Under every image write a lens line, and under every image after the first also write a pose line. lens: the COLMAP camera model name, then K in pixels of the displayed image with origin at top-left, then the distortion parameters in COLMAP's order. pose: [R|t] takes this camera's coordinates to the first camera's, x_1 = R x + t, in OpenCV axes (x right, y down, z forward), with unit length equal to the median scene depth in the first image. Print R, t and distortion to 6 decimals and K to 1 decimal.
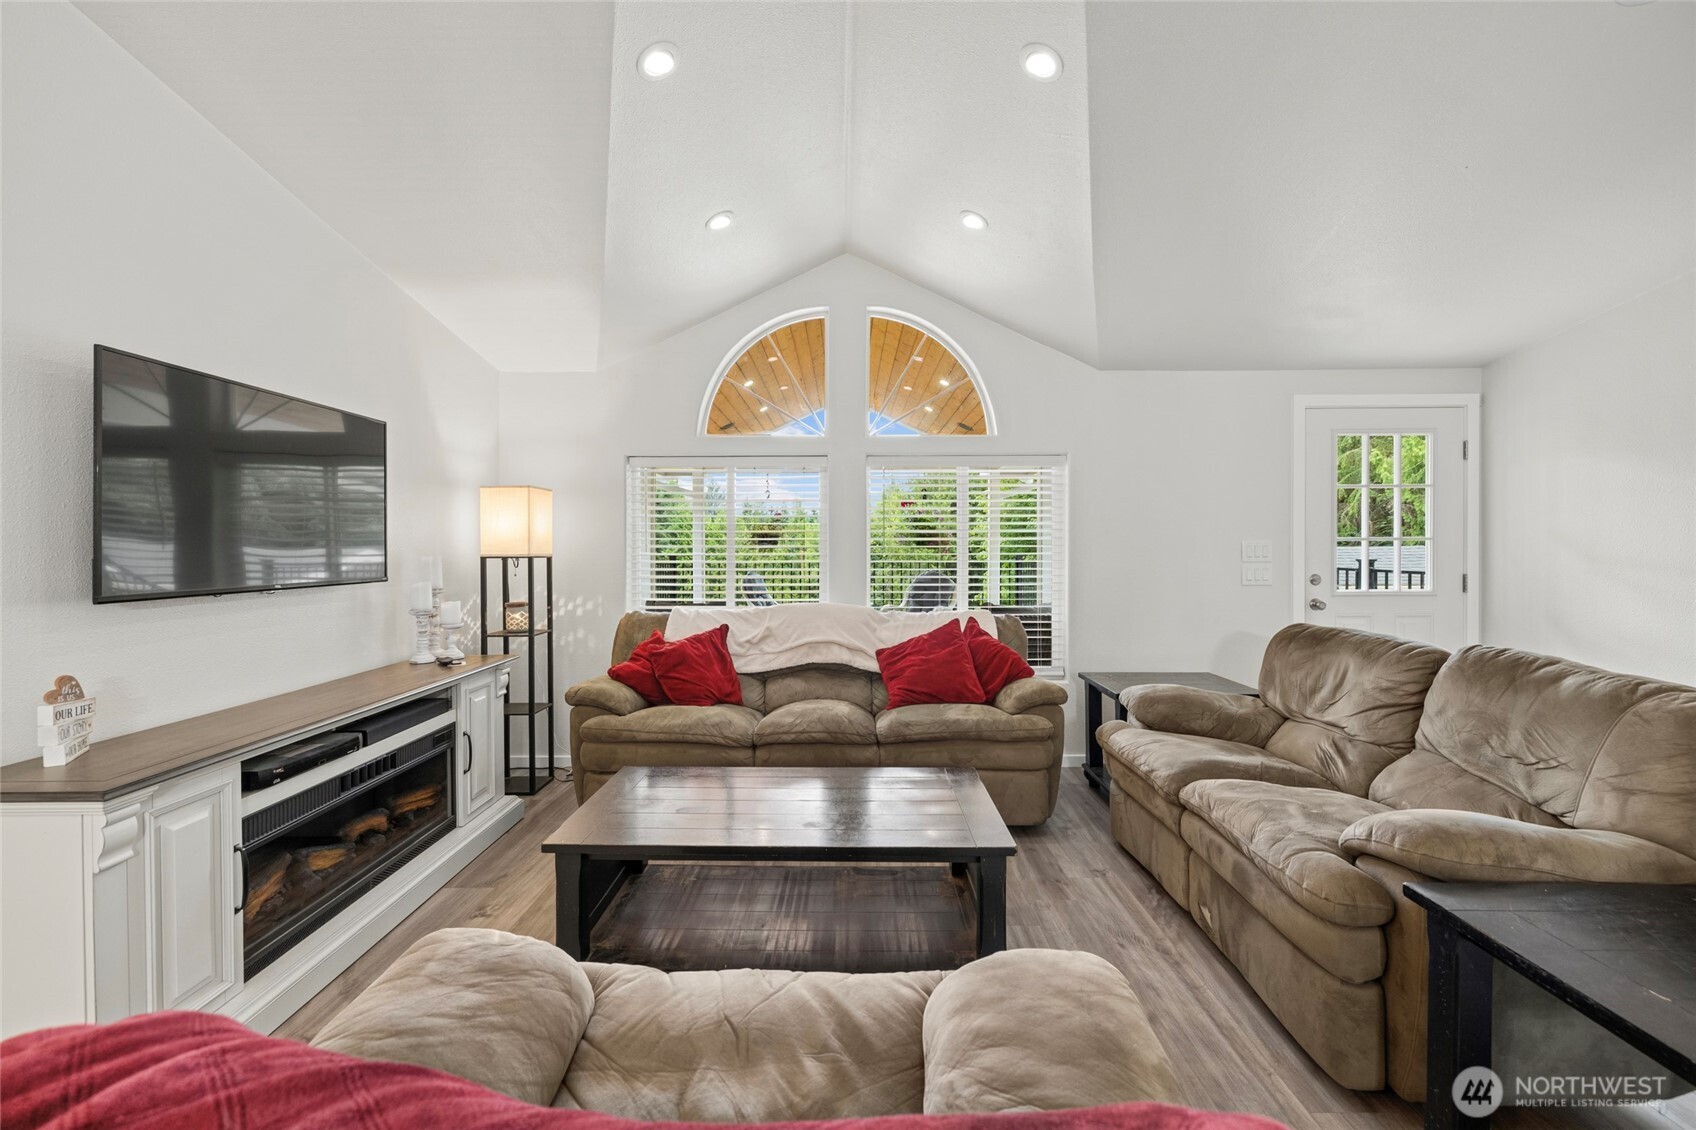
lens RADIAL K [[712.6, 0, 841.9], [0, 712.6, 554.9], [0, 0, 1]] dist [0.000780, -0.000572]
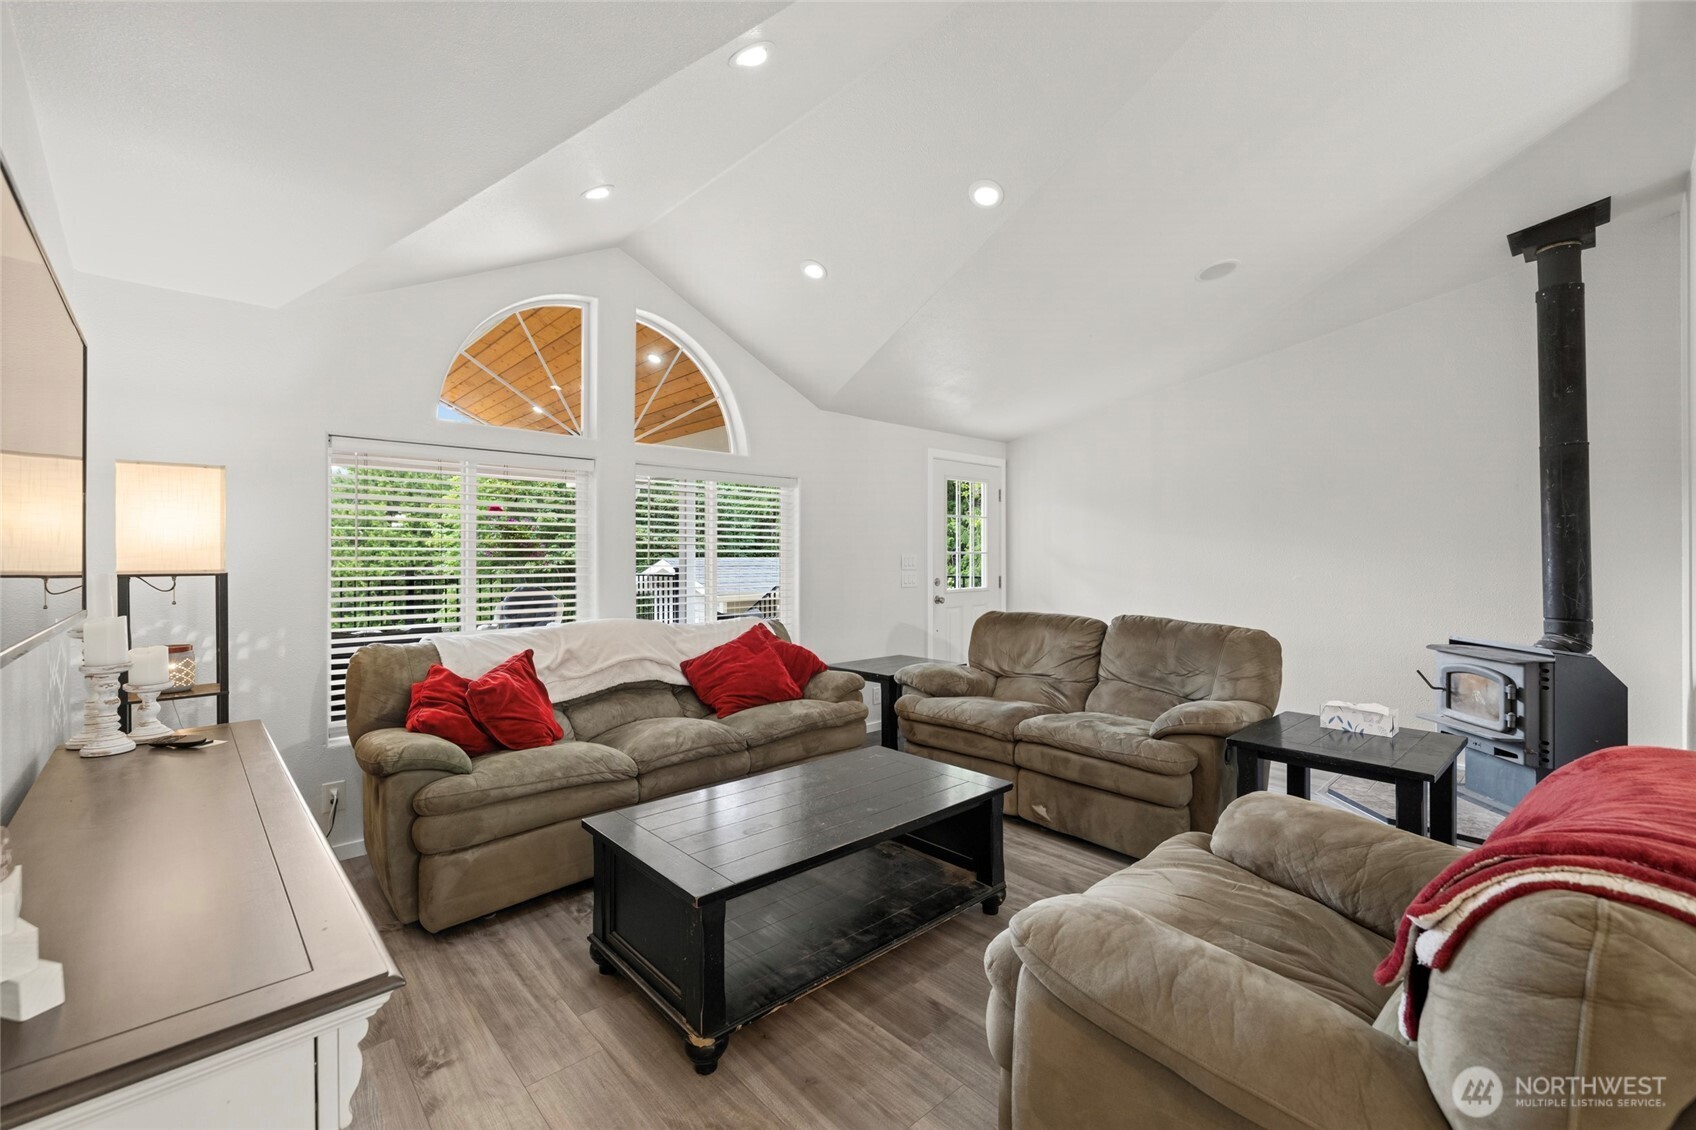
lens RADIAL K [[712.6, 0, 842.1], [0, 712.6, 559.7], [0, 0, 1]] dist [0.000780, -0.000572]
pose [[0.731617, -0.001936, 0.681713, -0.558860], [0.009400, 0.999930, -0.007249, -0.000027], [-0.681651, 0.011711, 0.731584, 0.148134]]
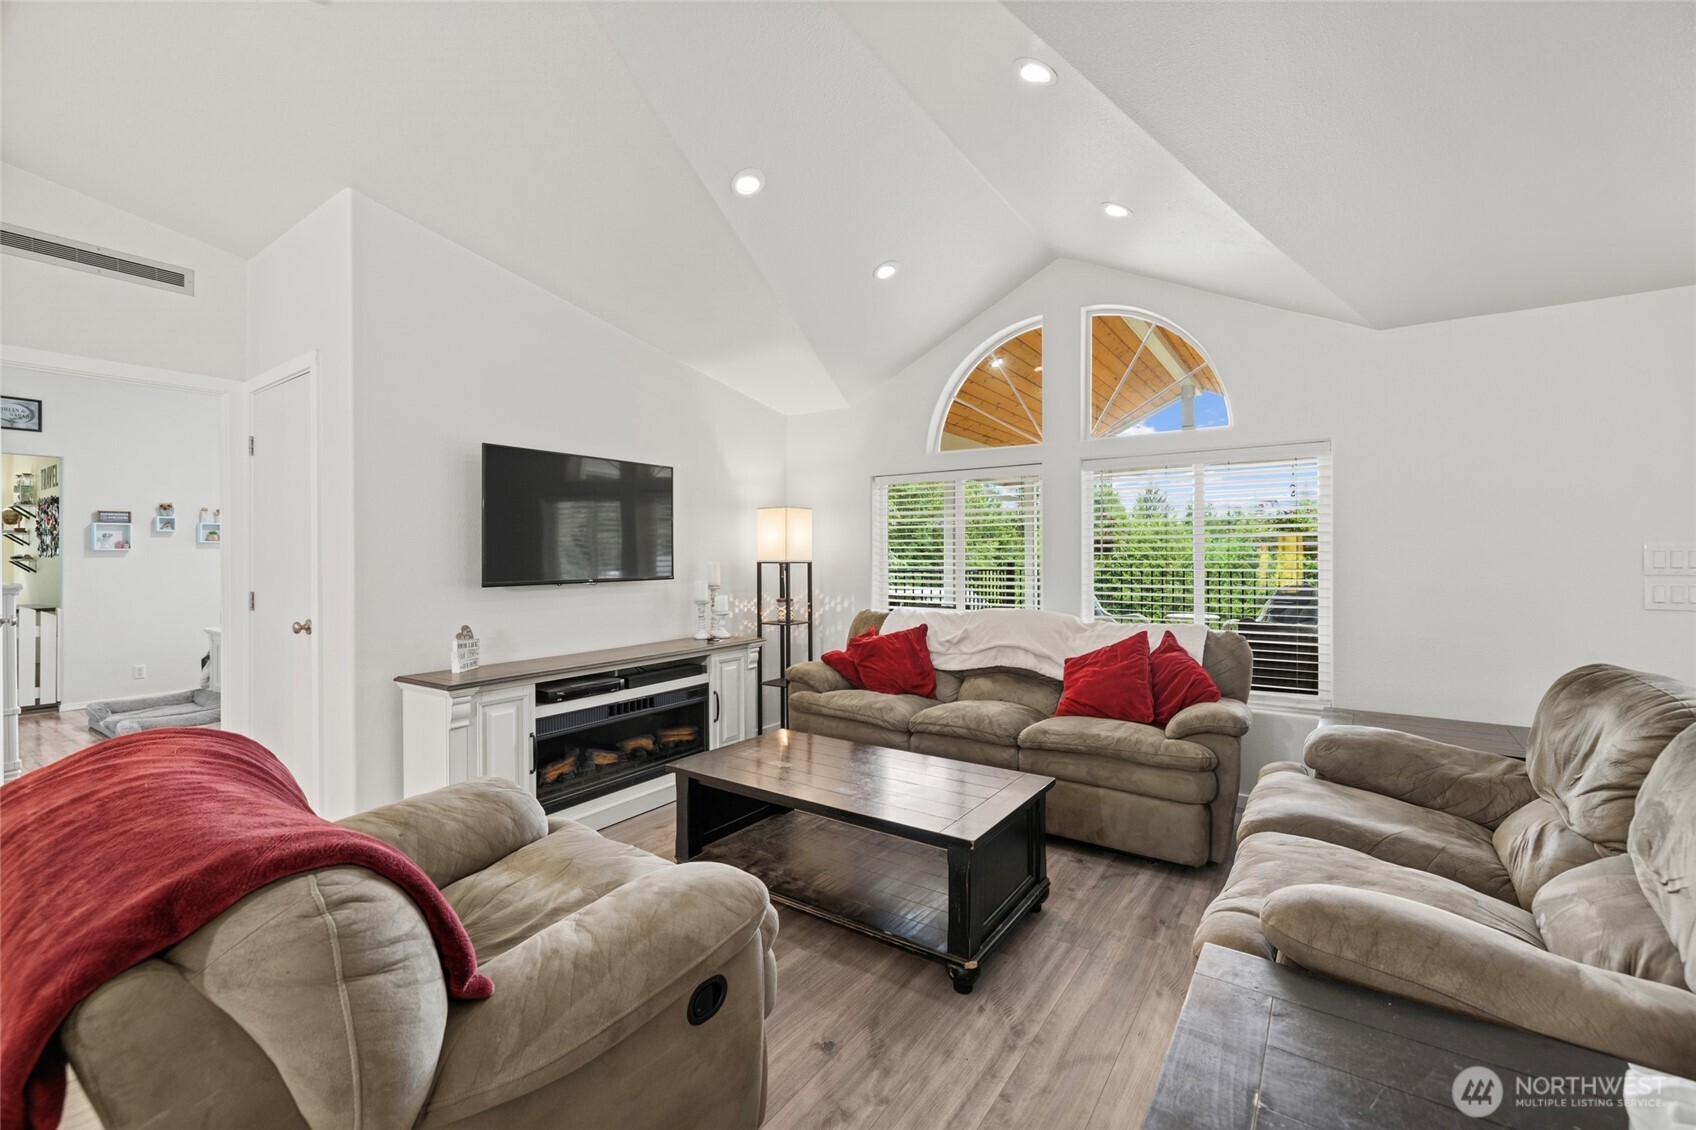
lens RADIAL K [[712.6, 0, 841.0], [0, 712.6, 559.1], [0, 0, 1]] dist [0.000780, -0.000572]
pose [[0.825730, 0.002369, -0.564061, 0.420051], [-0.004369, 0.999988, -0.002195, -0.000854], [0.564049, 0.004276, 0.825730, 0.015018]]
